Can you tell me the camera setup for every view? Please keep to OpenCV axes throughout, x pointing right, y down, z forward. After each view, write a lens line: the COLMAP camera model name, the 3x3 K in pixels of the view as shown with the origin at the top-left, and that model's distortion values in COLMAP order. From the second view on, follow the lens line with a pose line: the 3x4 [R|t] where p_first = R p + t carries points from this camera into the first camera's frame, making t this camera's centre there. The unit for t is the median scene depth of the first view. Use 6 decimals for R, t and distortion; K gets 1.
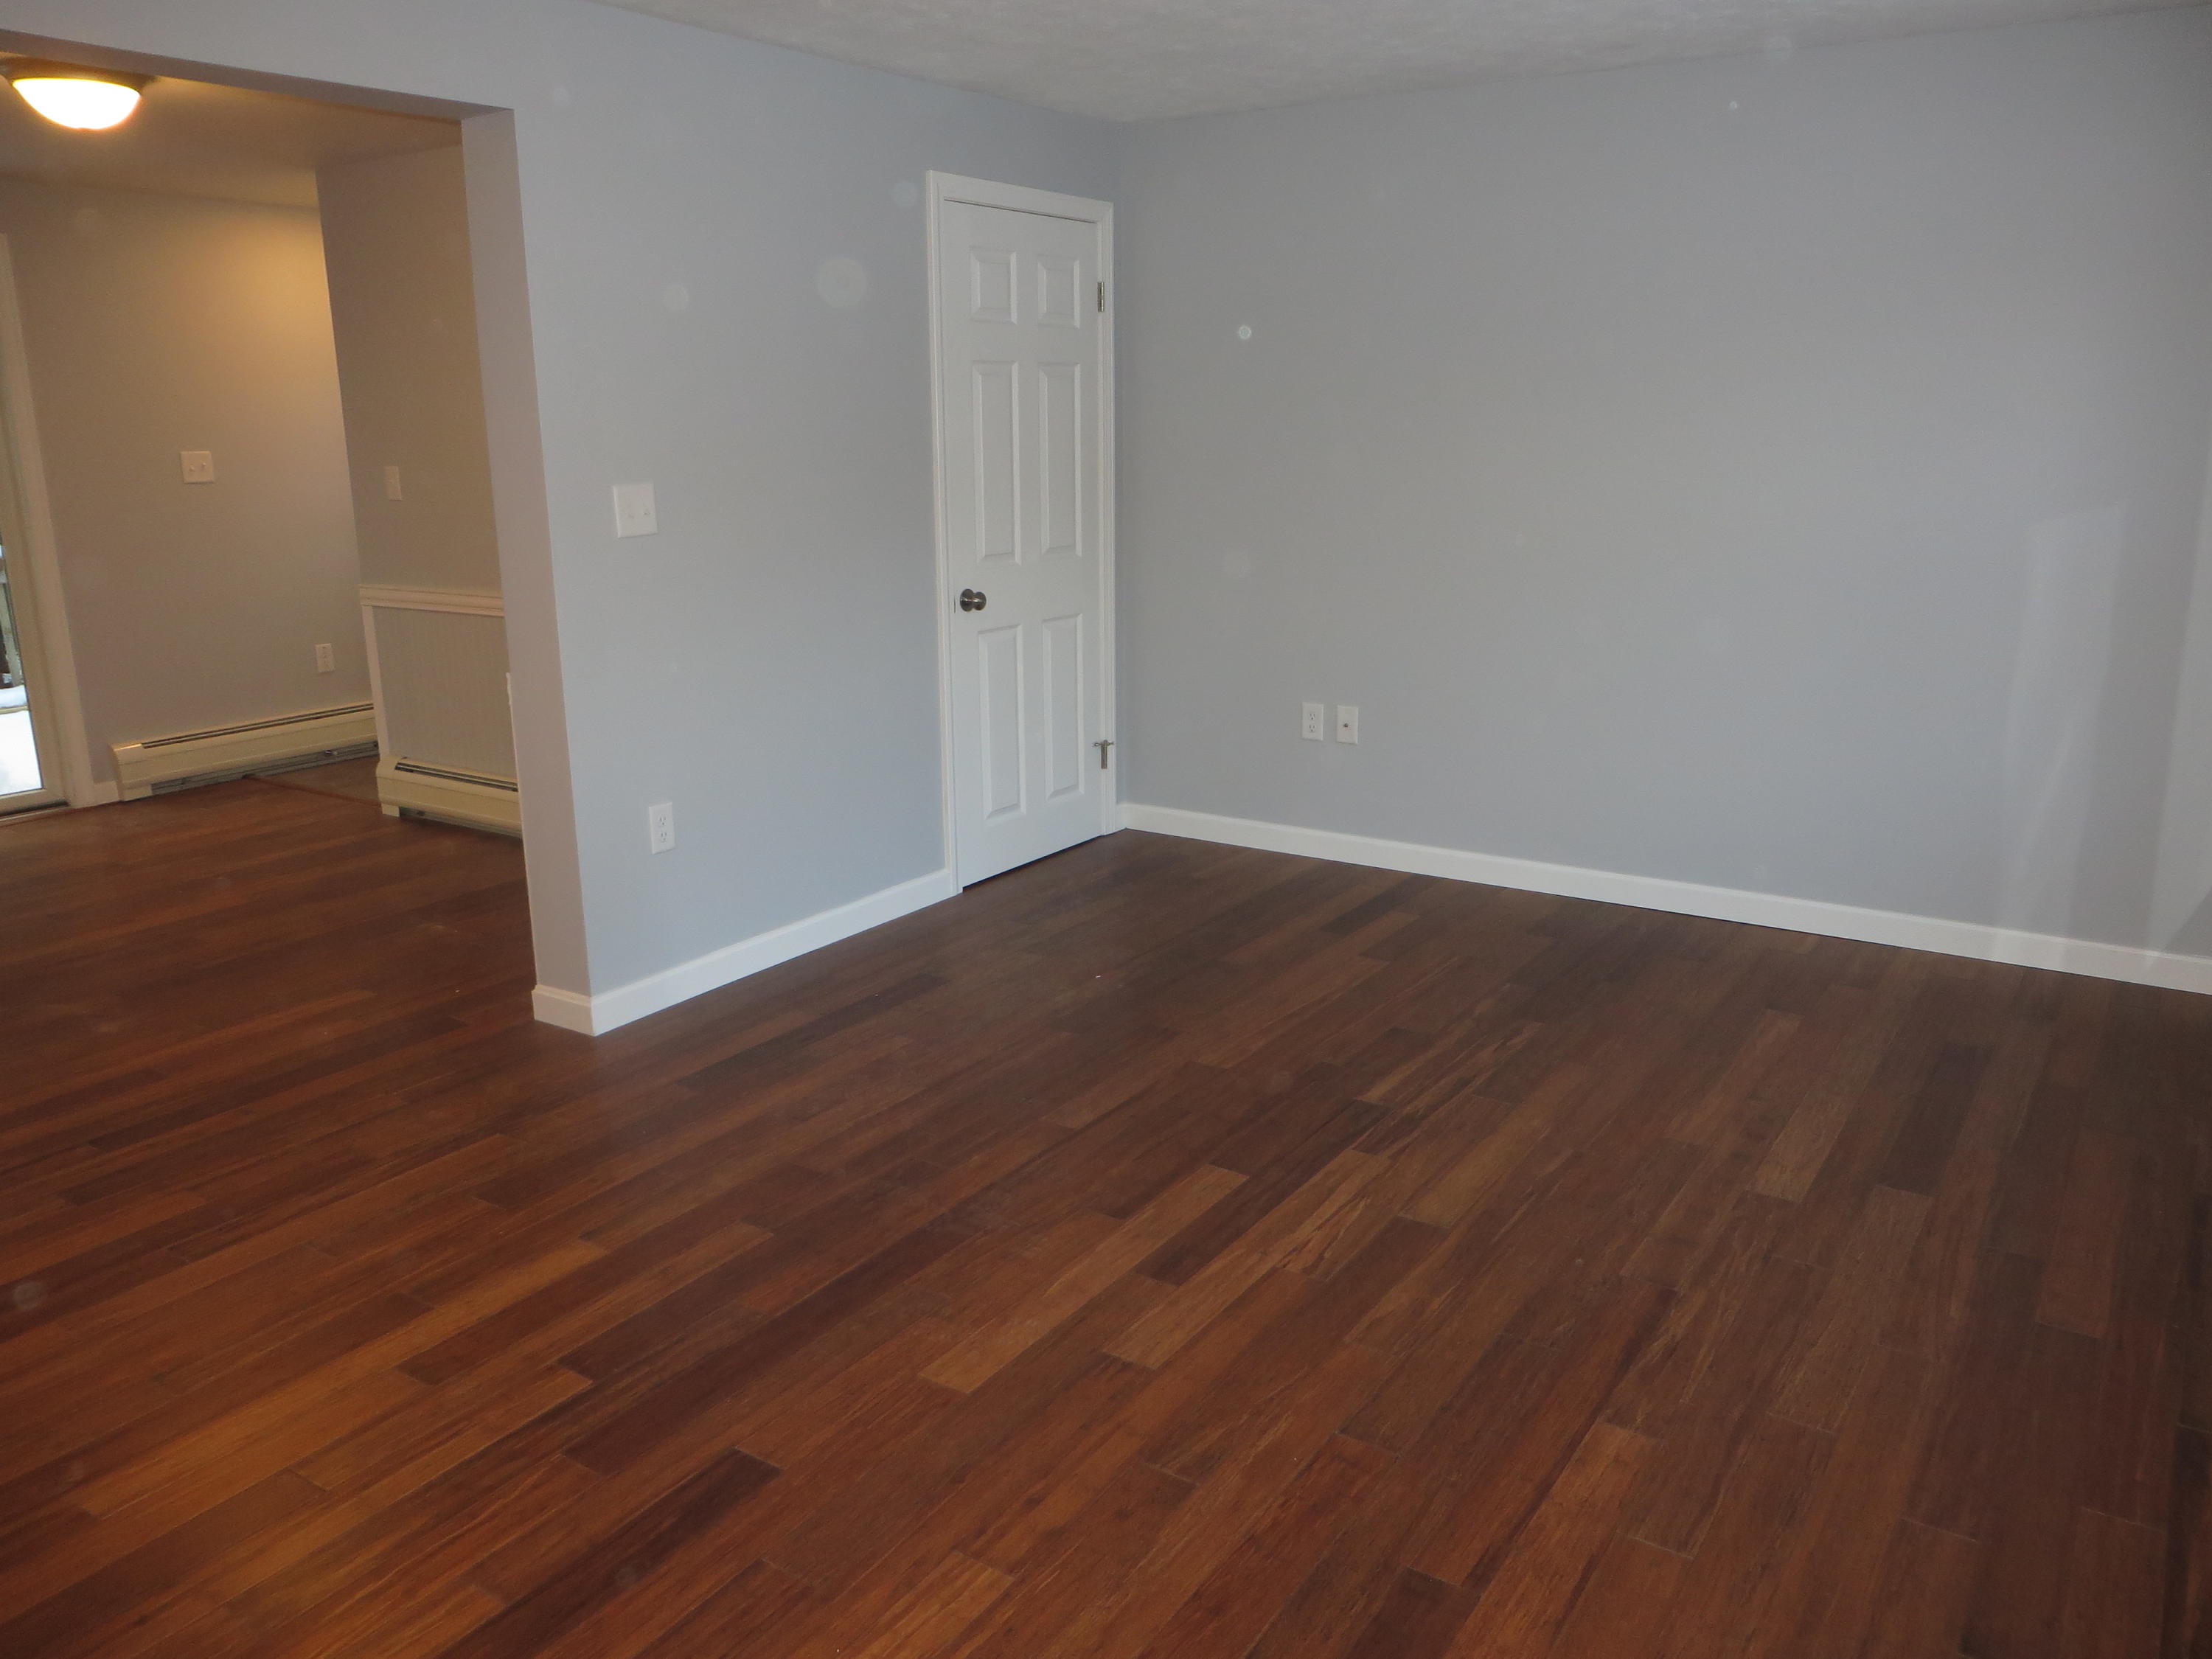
lens RADIAL K [[1652.9, 0, 1104.1], [0, 1652.9, 831.2], [0, 0, 1]] dist [0.025306, -0.021061]
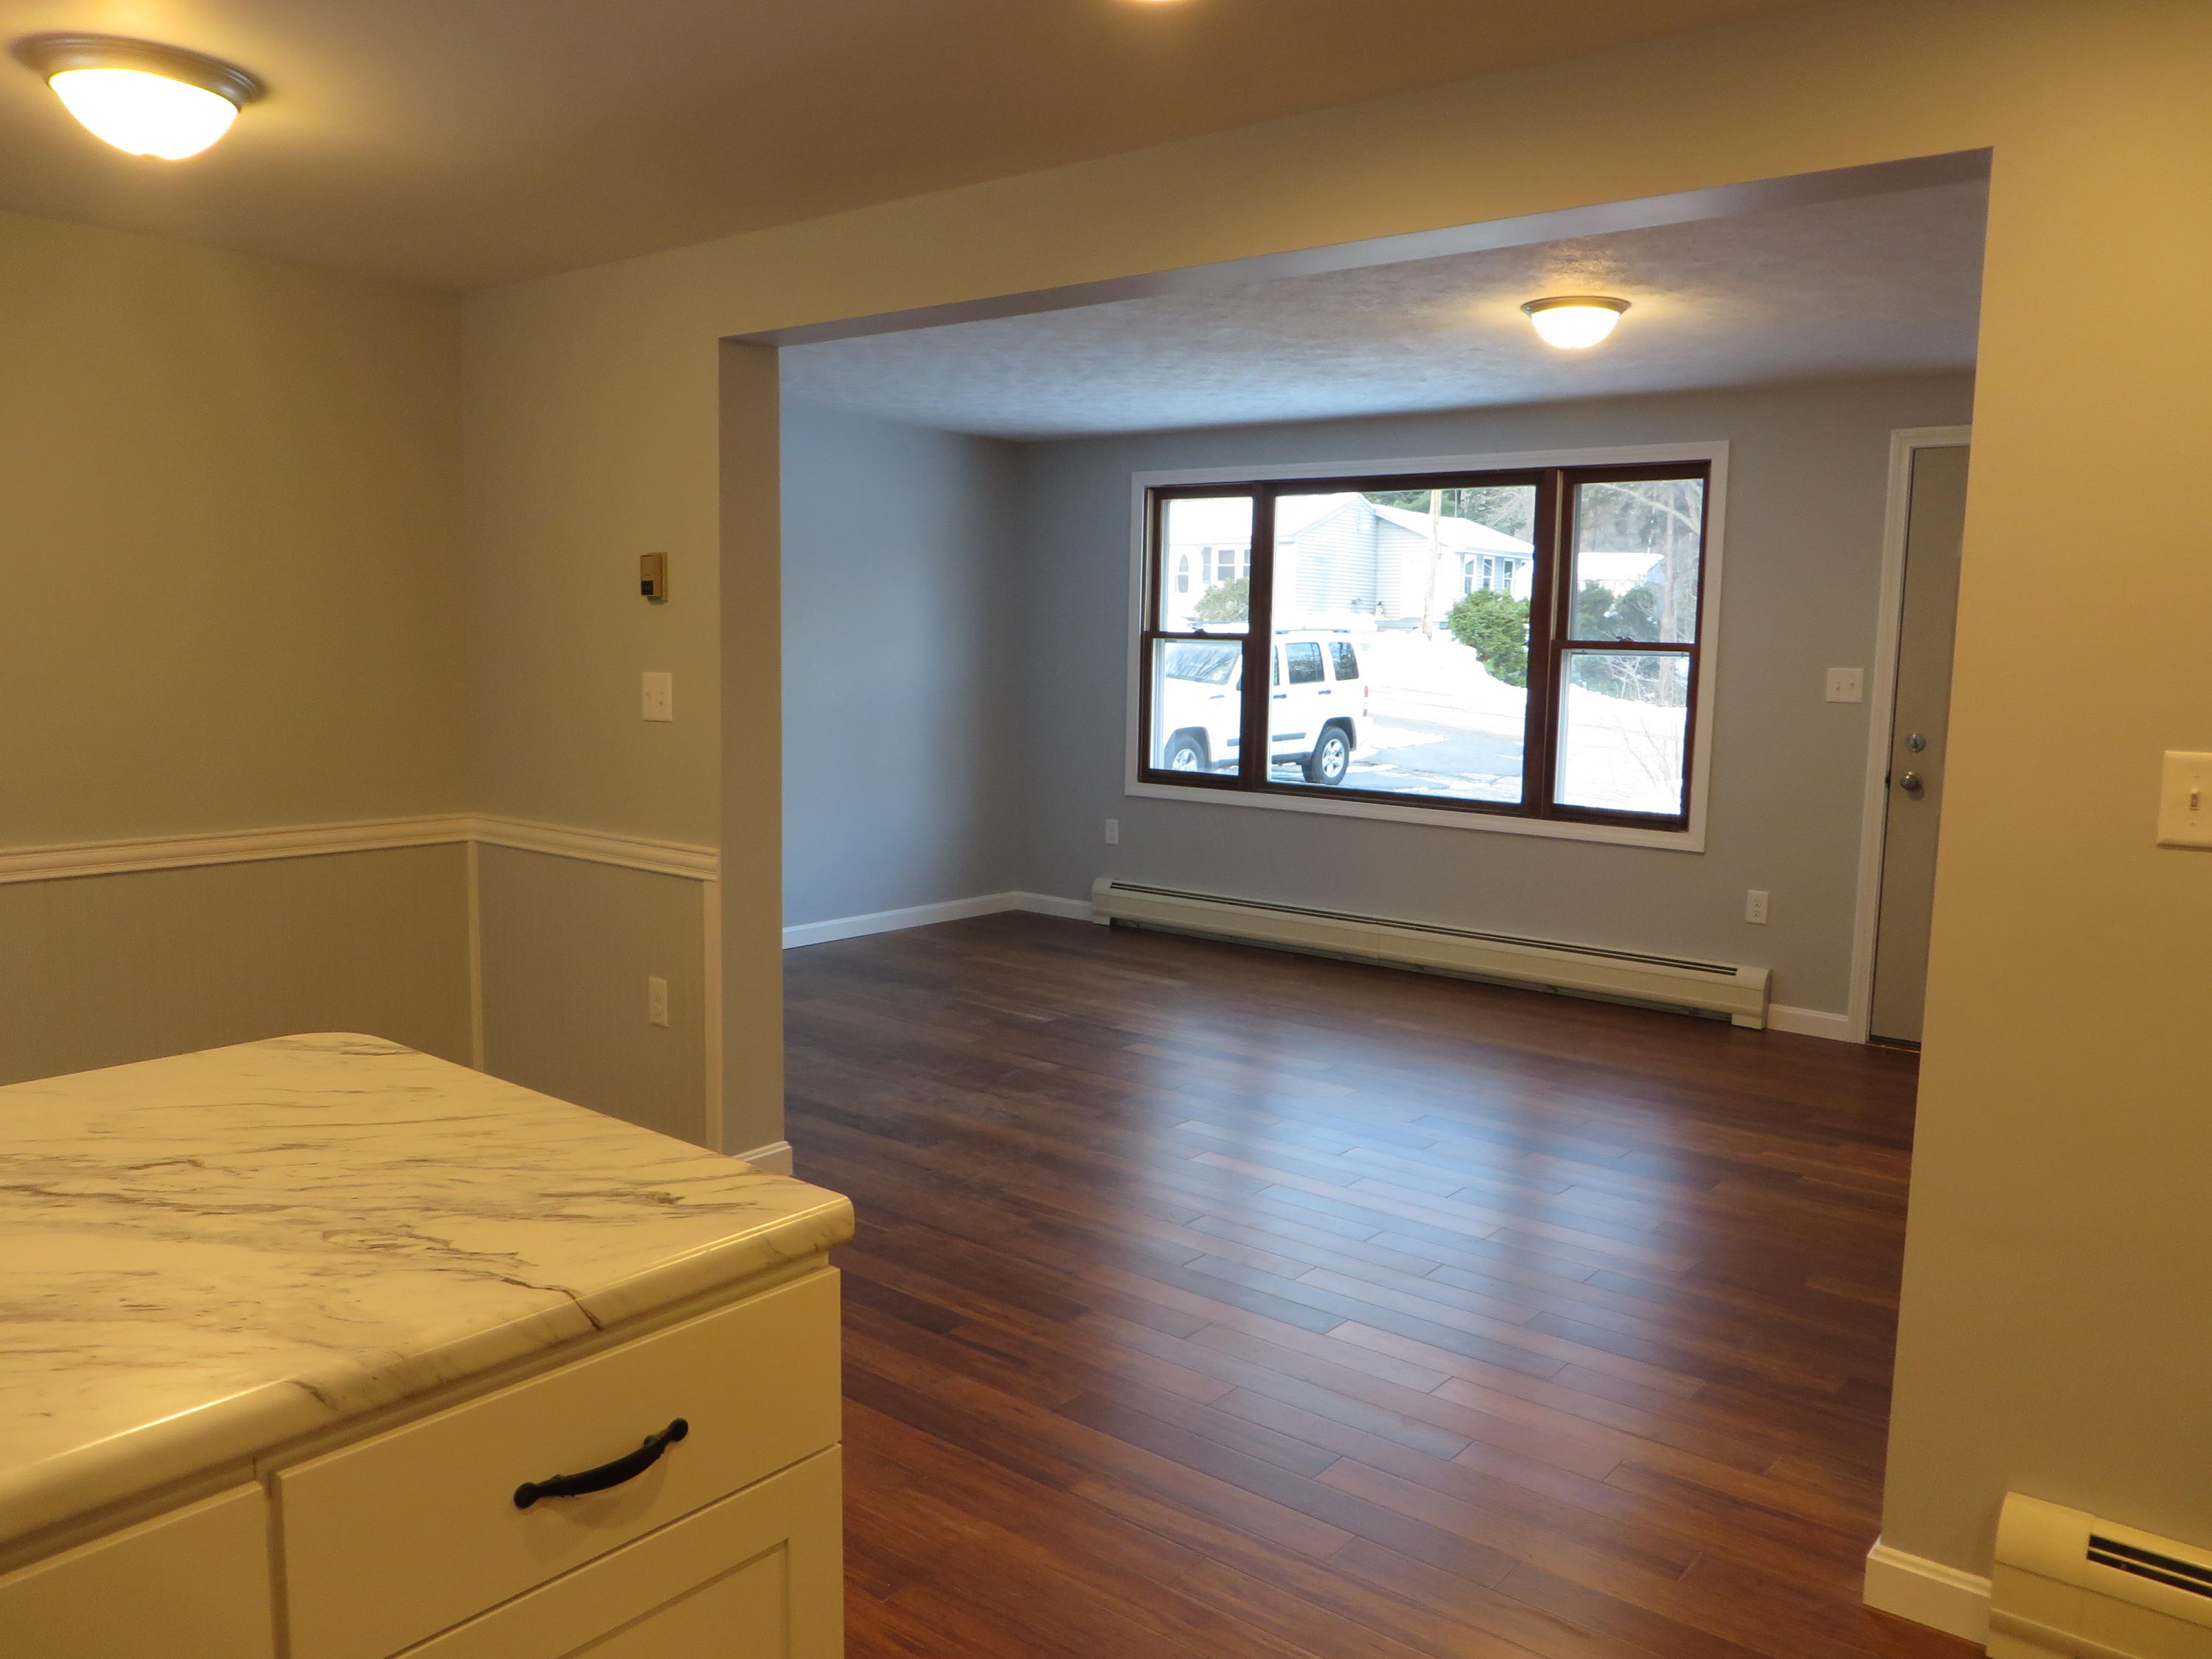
lens RADIAL K [[1652.9, 0, 1097.9], [0, 1652.9, 818.9], [0, 0, 1]] dist [0.025306, -0.021061]
pose [[0.098392, -0.097828, 0.990328, -1.516431], [0.228213, 0.970853, 0.073231, -0.152277], [-0.968627, 0.218800, 0.117850, 0.714119]]
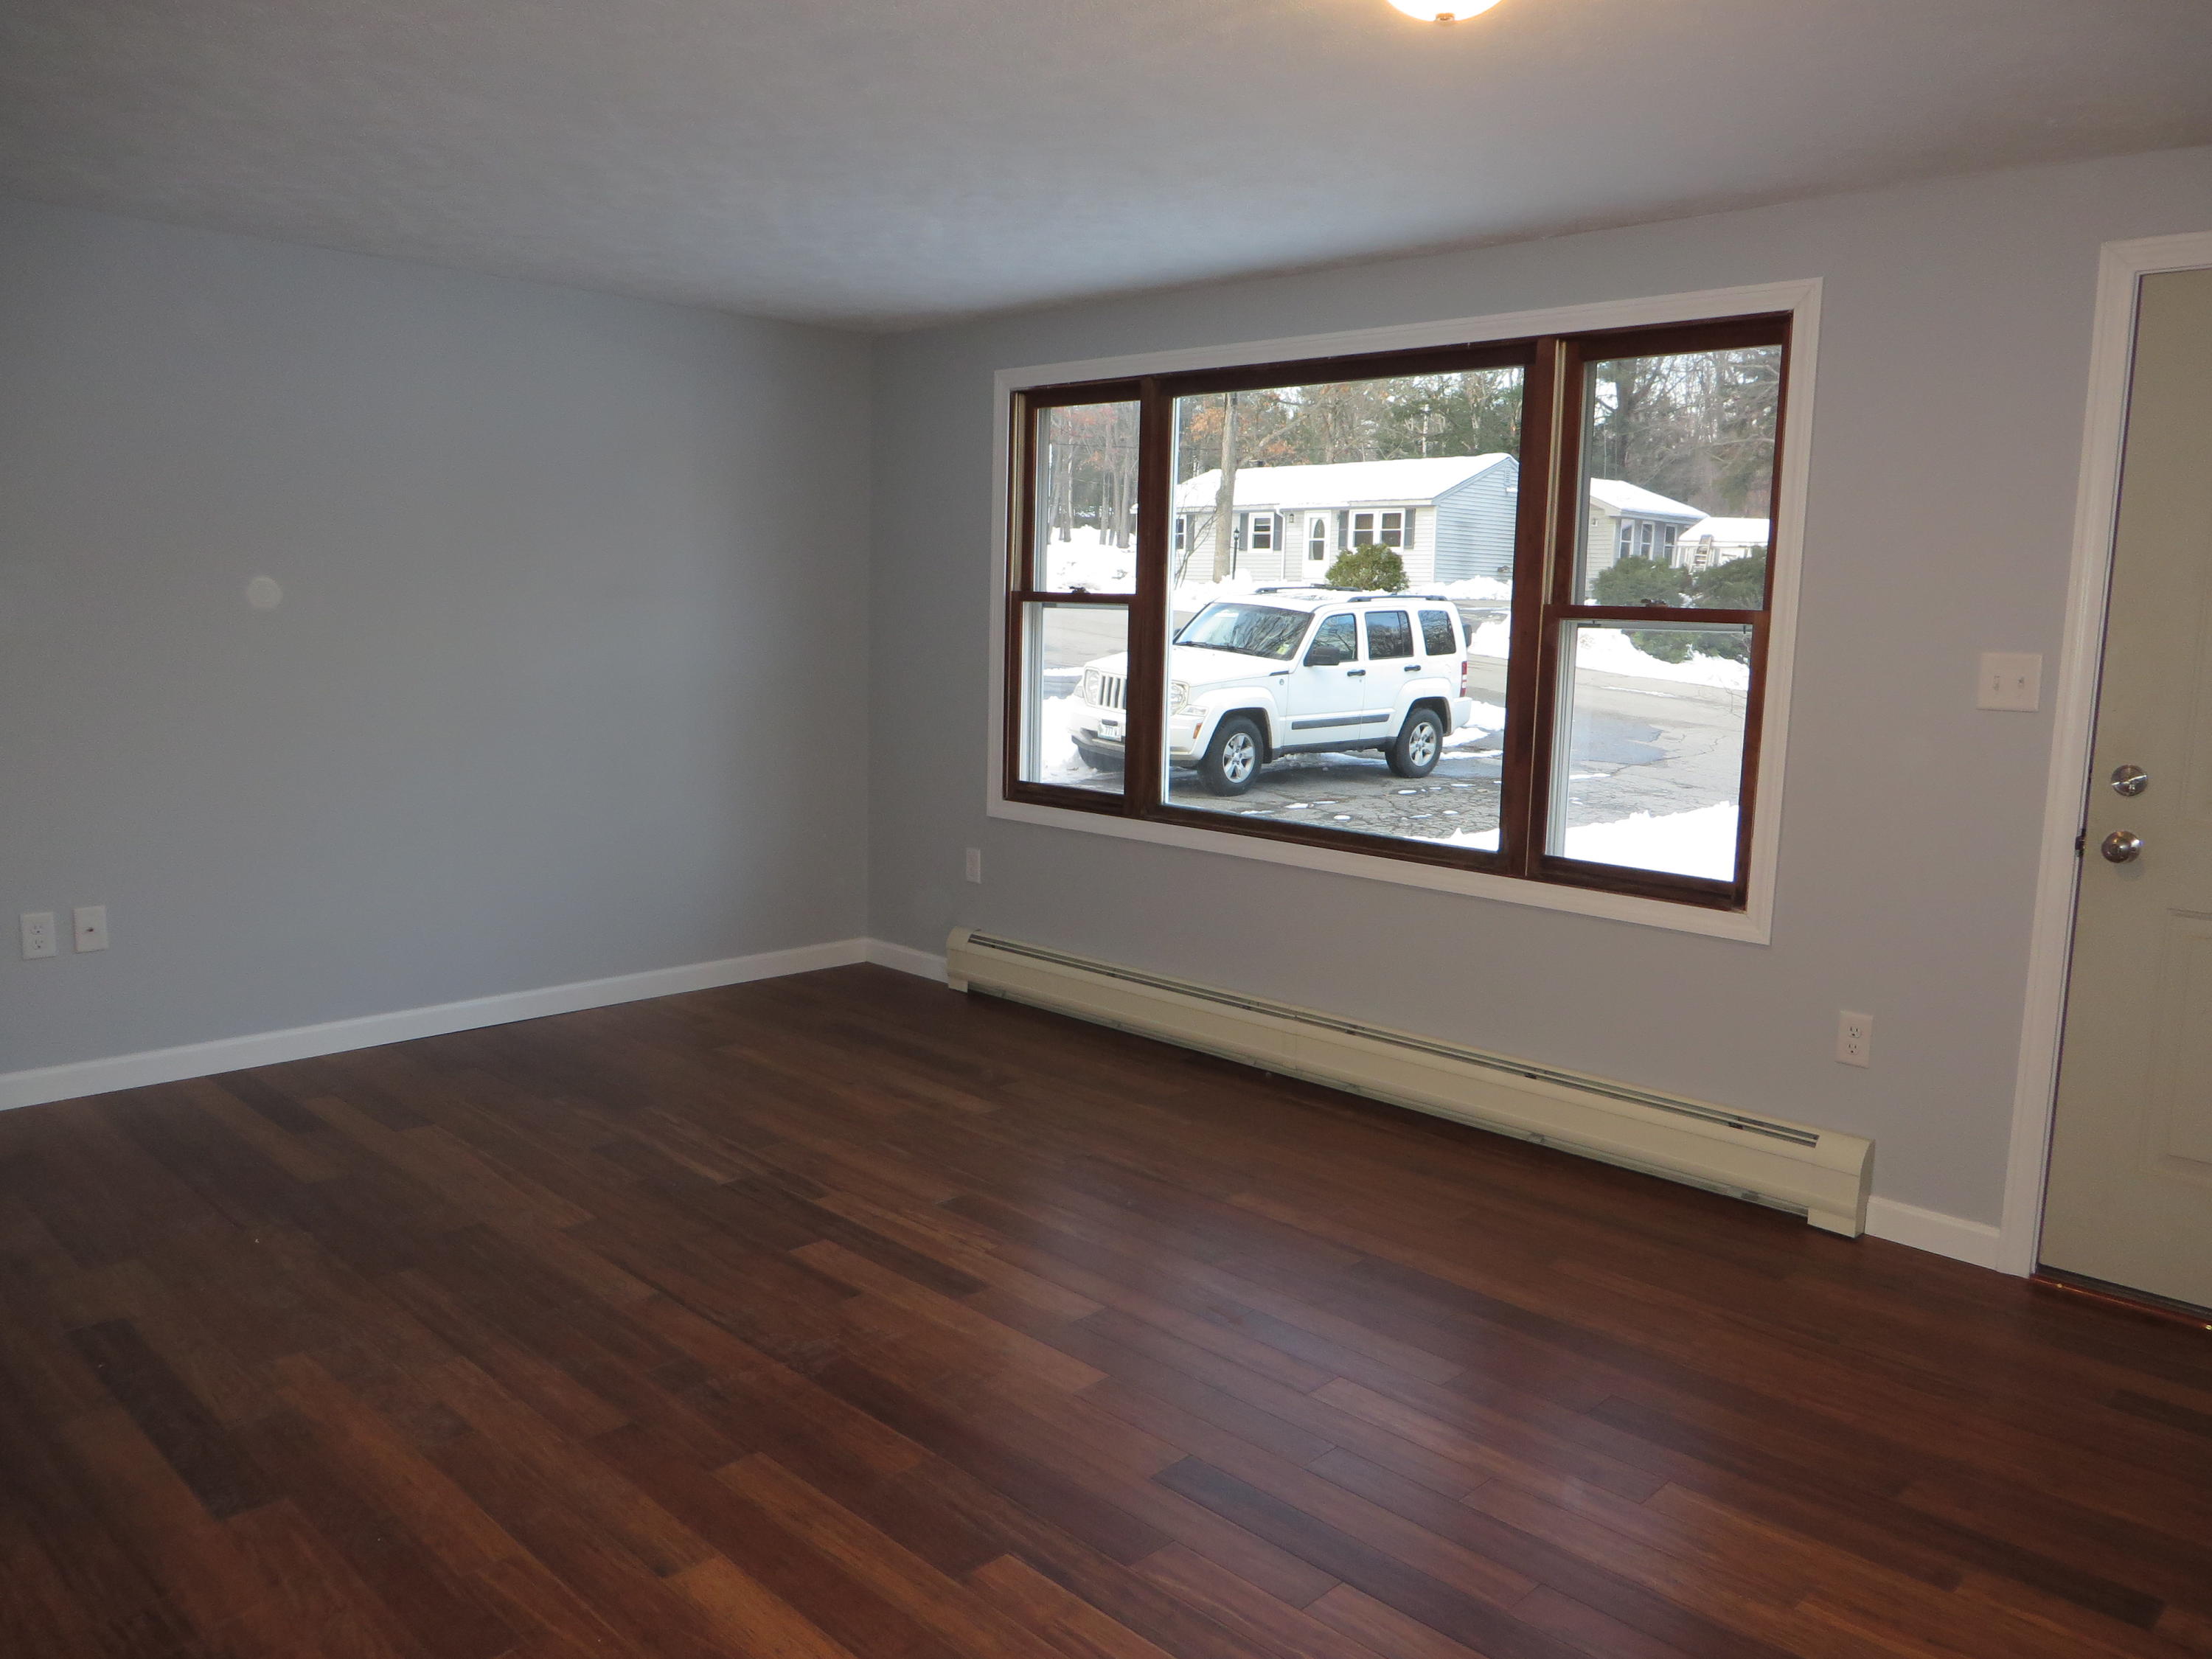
lens RADIAL K [[1652.9, 0, 1109.1], [0, 1652.9, 819.7], [0, 0, 1]] dist [0.025306, -0.021061]
pose [[0.186403, -0.114282, 0.975804, -0.866153], [0.218748, 0.973108, 0.072180, -0.099769], [-0.957812, 0.200000, 0.206390, 0.483878]]
